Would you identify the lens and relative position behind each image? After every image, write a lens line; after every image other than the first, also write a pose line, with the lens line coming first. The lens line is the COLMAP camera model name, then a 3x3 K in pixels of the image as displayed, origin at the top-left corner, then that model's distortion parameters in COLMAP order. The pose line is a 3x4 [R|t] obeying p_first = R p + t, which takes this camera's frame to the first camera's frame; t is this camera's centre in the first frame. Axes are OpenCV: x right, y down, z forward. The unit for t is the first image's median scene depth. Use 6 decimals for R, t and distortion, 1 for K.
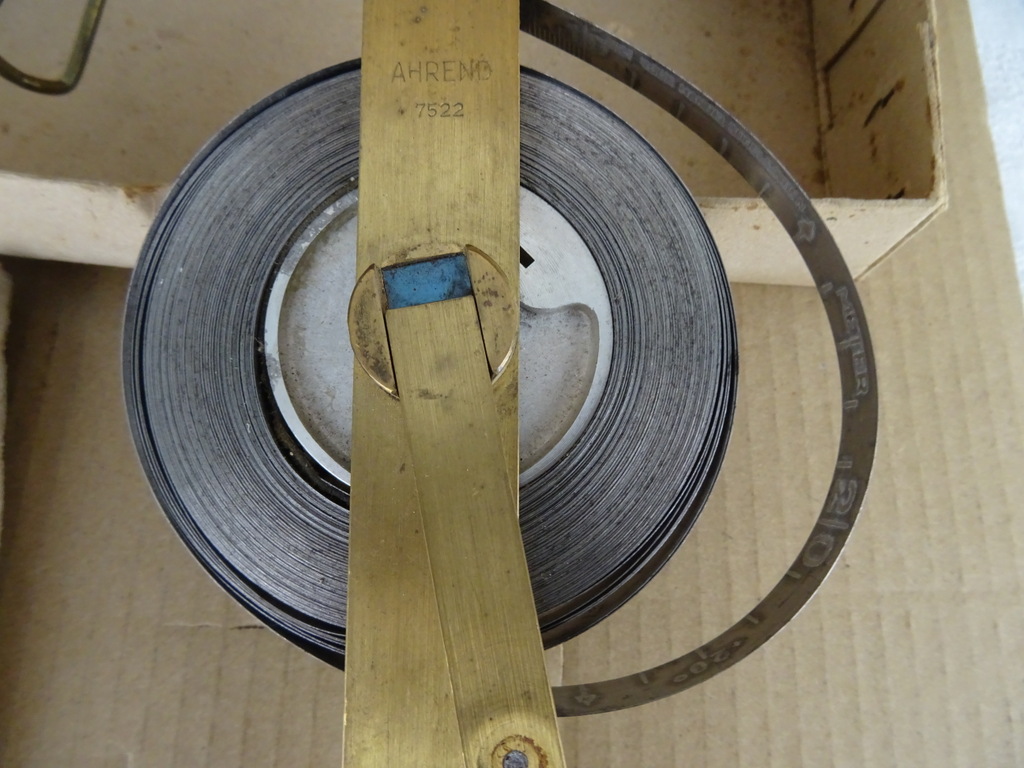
lens RADIAL K [[780.6, 0, 509.8], [0, 780.6, 367.1], [0, 0, 1]] dist [0.035417, -0.000530]
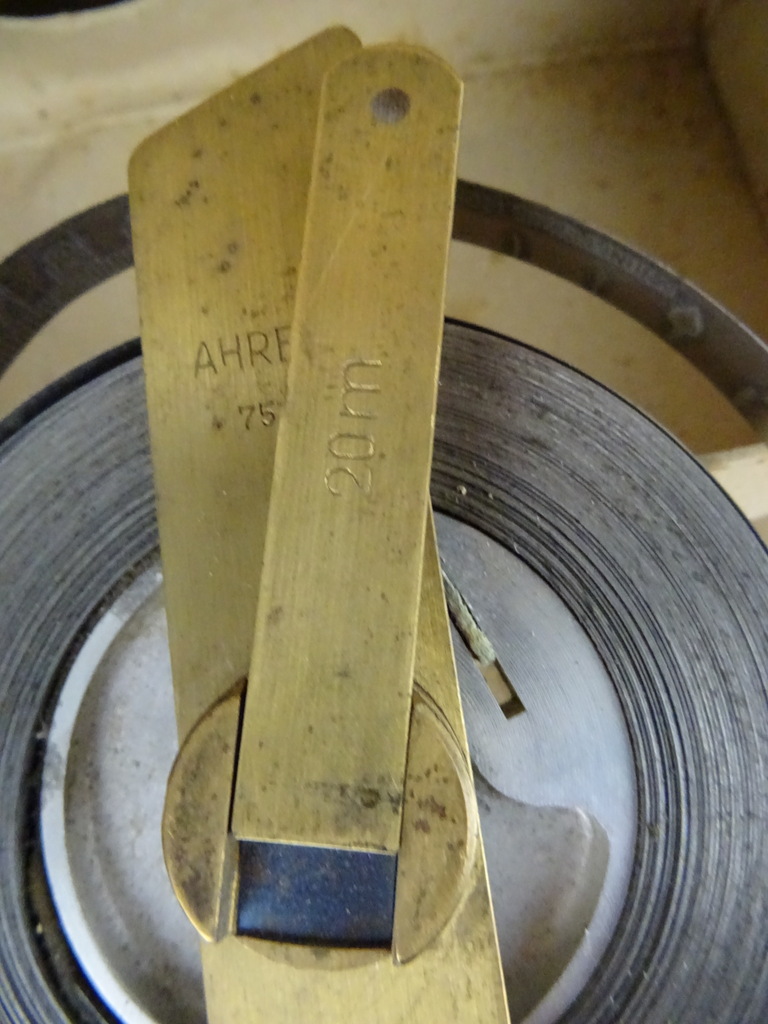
lens RADIAL K [[755.3, 0, 384.0], [0, 755.3, 512.0], [0, 0, 1]] dist [0.059854, -0.078669]
pose [[0.960334, 0.263675, -0.090741, -0.057037], [-0.262619, 0.964611, 0.023602, -0.264905], [0.093753, 0.001165, 0.995595, 0.434489]]
